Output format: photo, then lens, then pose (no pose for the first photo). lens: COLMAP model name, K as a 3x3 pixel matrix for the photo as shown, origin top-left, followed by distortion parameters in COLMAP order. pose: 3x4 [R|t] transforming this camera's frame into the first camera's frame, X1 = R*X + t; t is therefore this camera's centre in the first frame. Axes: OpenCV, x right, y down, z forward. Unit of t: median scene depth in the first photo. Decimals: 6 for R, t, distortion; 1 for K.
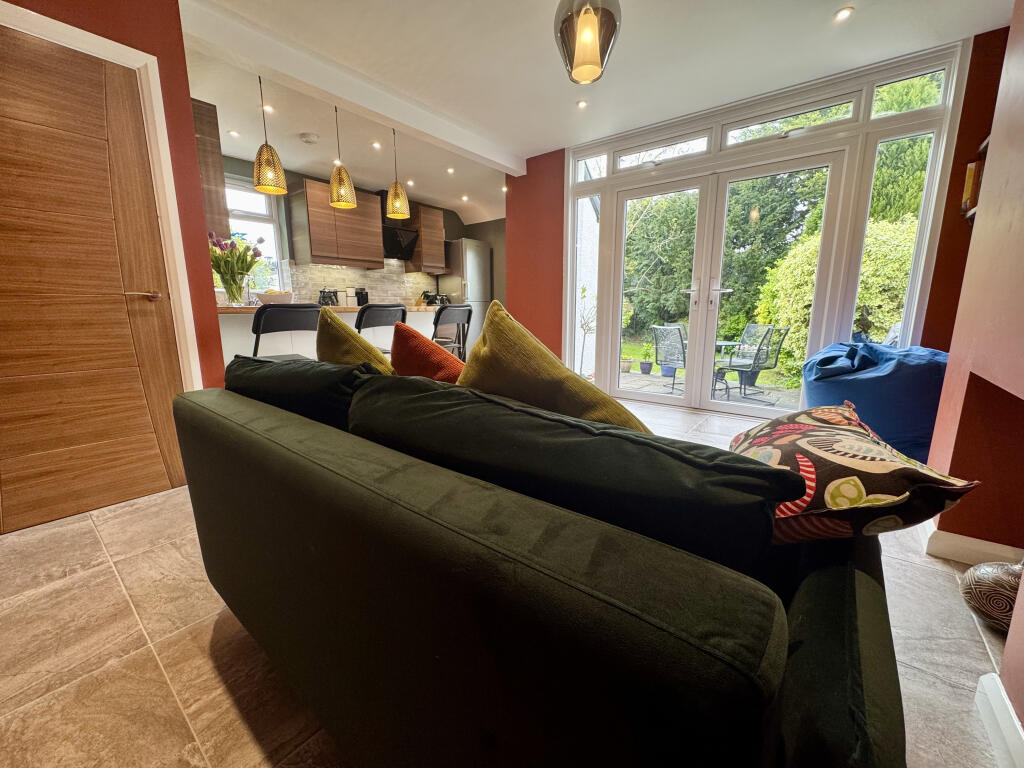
lens RADIAL K [[408.2, 0, 510.7], [0, 408.2, 383.1], [0, 0, 1]] dist [-0.001745, -0.000025]
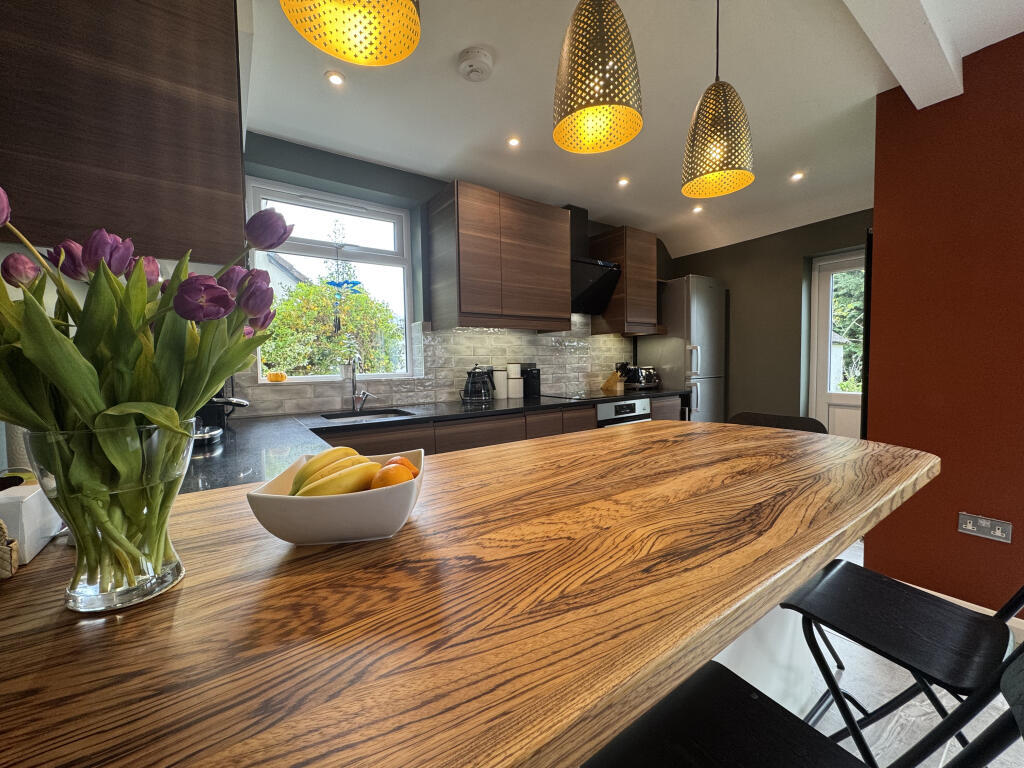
lens RADIAL K [[408.2, 0, 510.7], [0, 408.2, 383.1], [0, 0, 1]] dist [-0.001745, -0.000025]
pose [[0.960219, 0.001246, -0.279244, -0.233576], [-0.036870, 0.991801, -0.122358, -0.134037], [0.276802, 0.127787, 0.952392, 0.441276]]
